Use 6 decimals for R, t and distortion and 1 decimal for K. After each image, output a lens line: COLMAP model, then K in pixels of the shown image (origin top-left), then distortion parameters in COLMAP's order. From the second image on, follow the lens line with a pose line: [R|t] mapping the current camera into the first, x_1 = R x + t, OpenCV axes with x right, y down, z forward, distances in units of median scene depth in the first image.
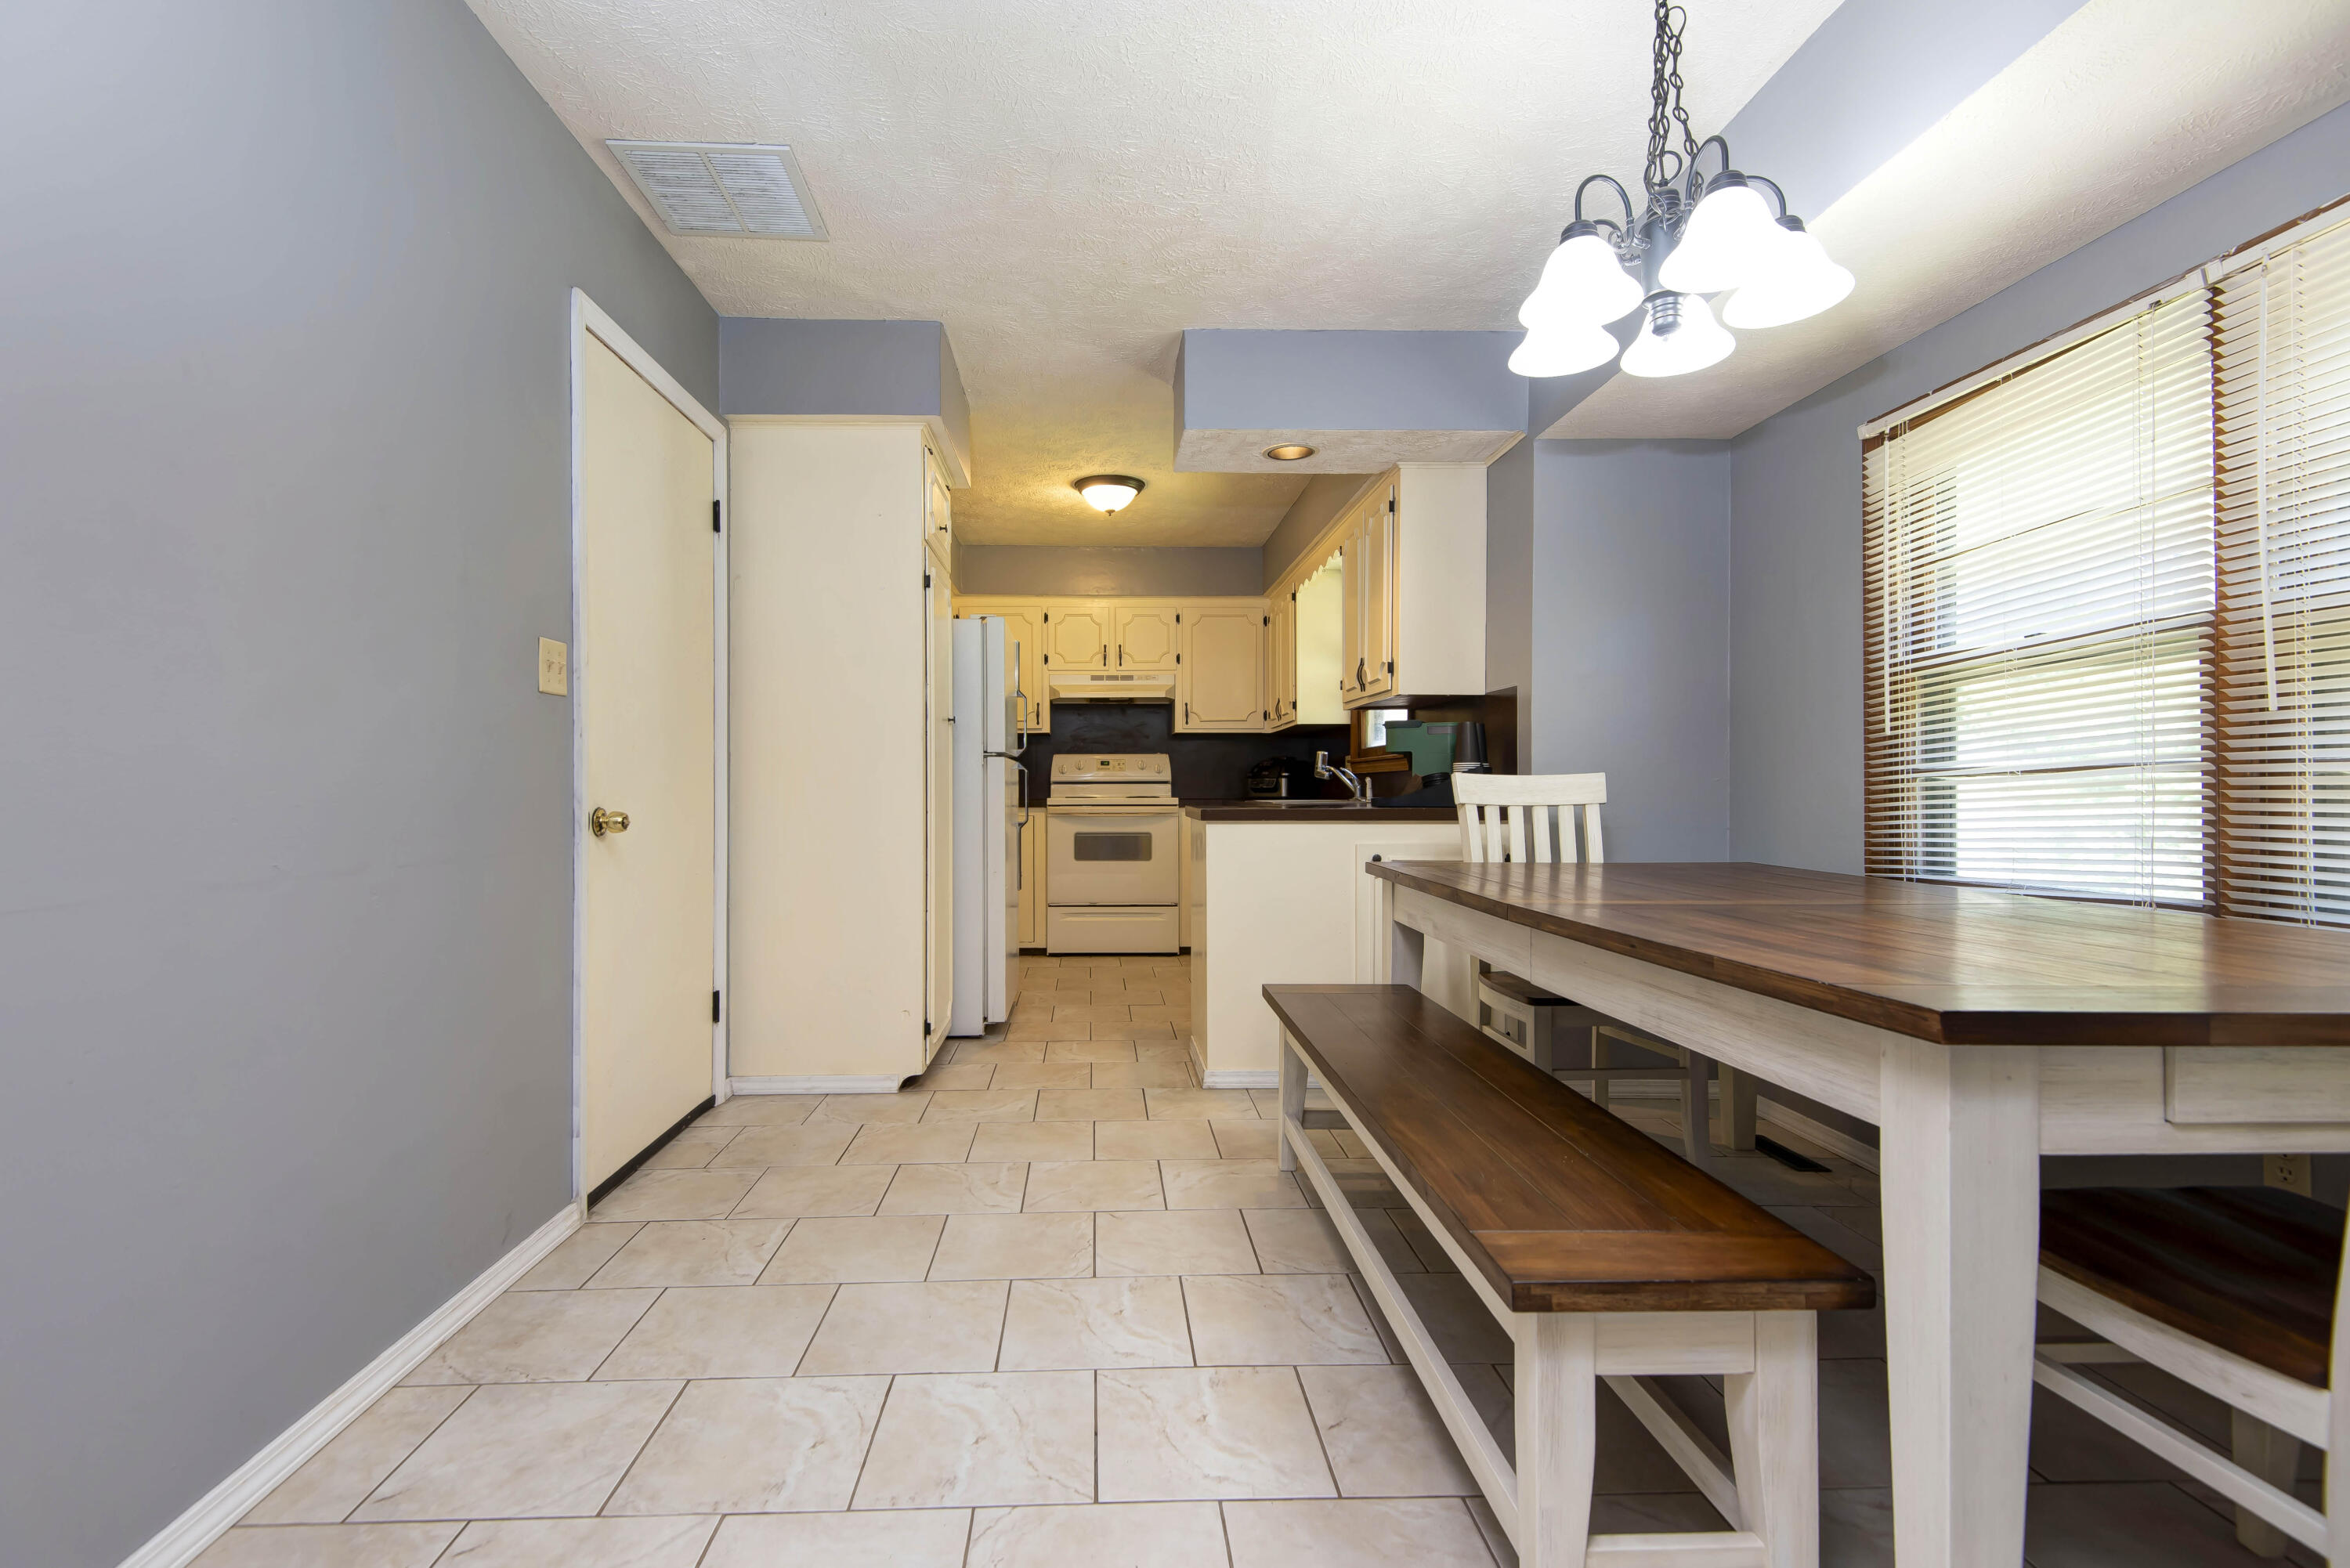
lens RADIAL K [[1061.4, 0, 1170.9], [0, 1061.4, 785.3], [0, 0, 1]] dist [-0.004222, -0.001382]
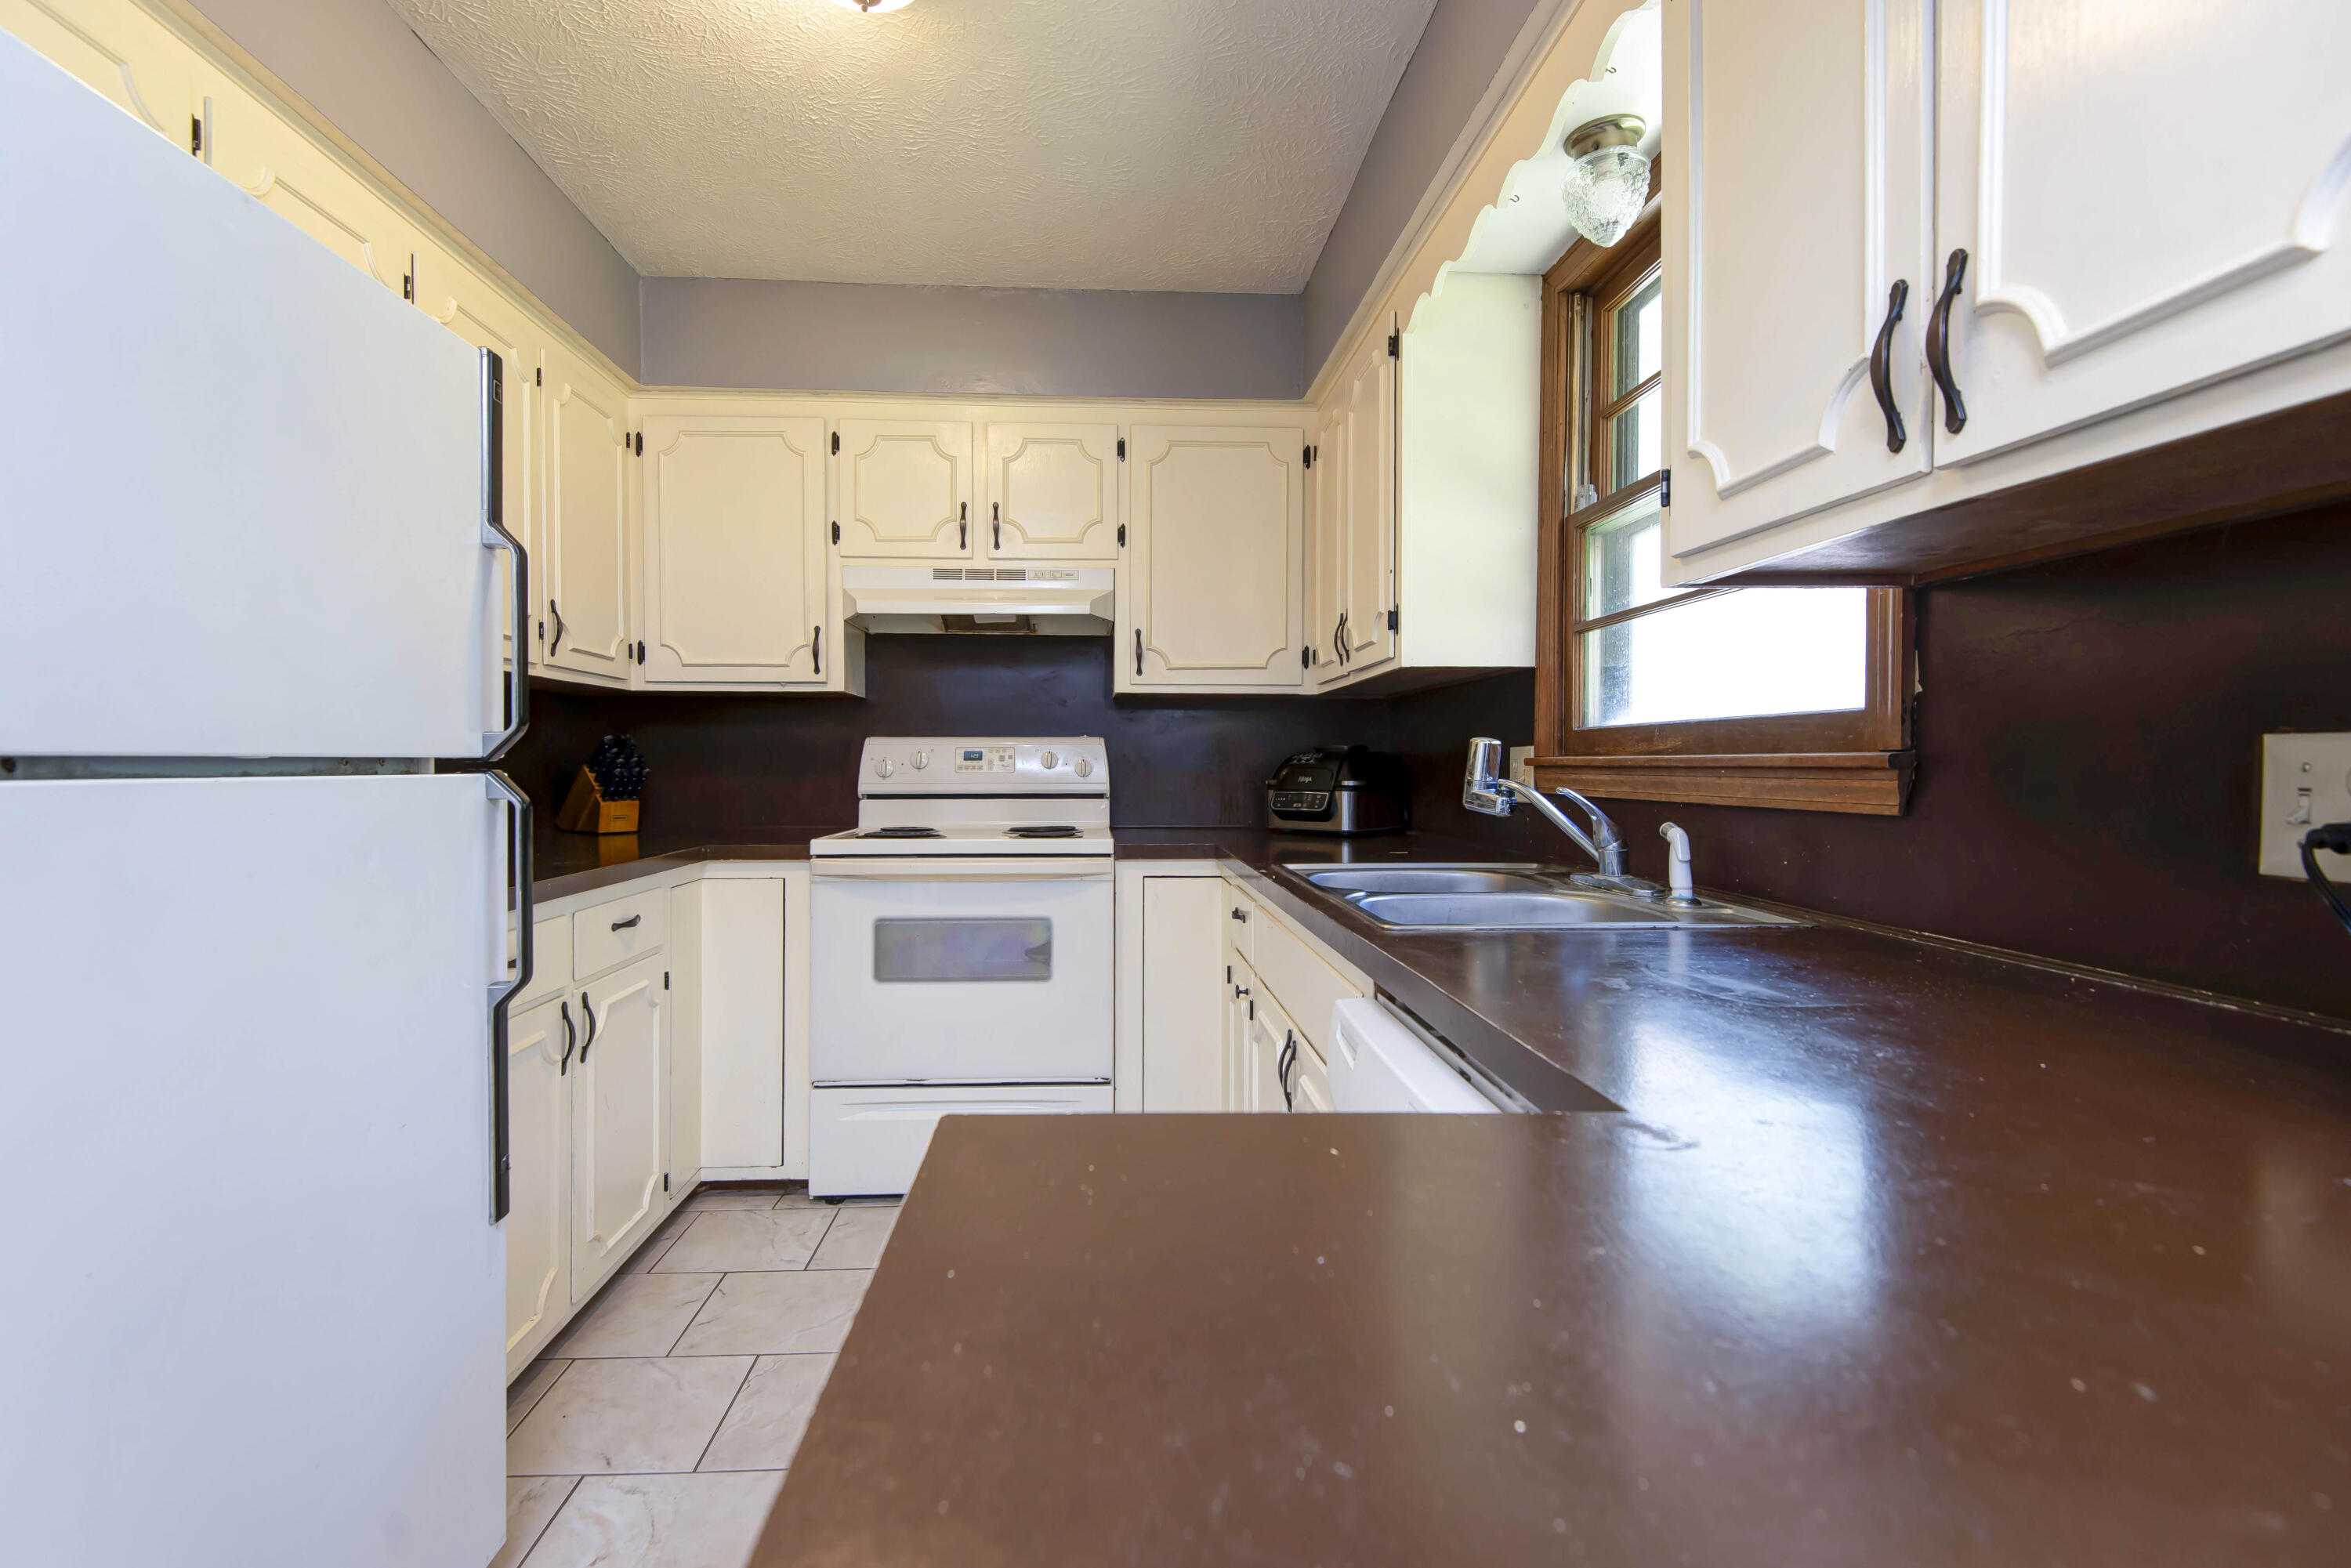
lens RADIAL K [[1061.9, 0, 1165.8], [0, 1061.9, 779.2], [0, 0, 1]] dist [-0.004222, -0.001382]
pose [[0.999974, 0.005919, -0.004042, 0.029207], [-0.005852, 0.999846, 0.016550, -0.019235], [0.004139, -0.016526, 0.999855, 0.530883]]
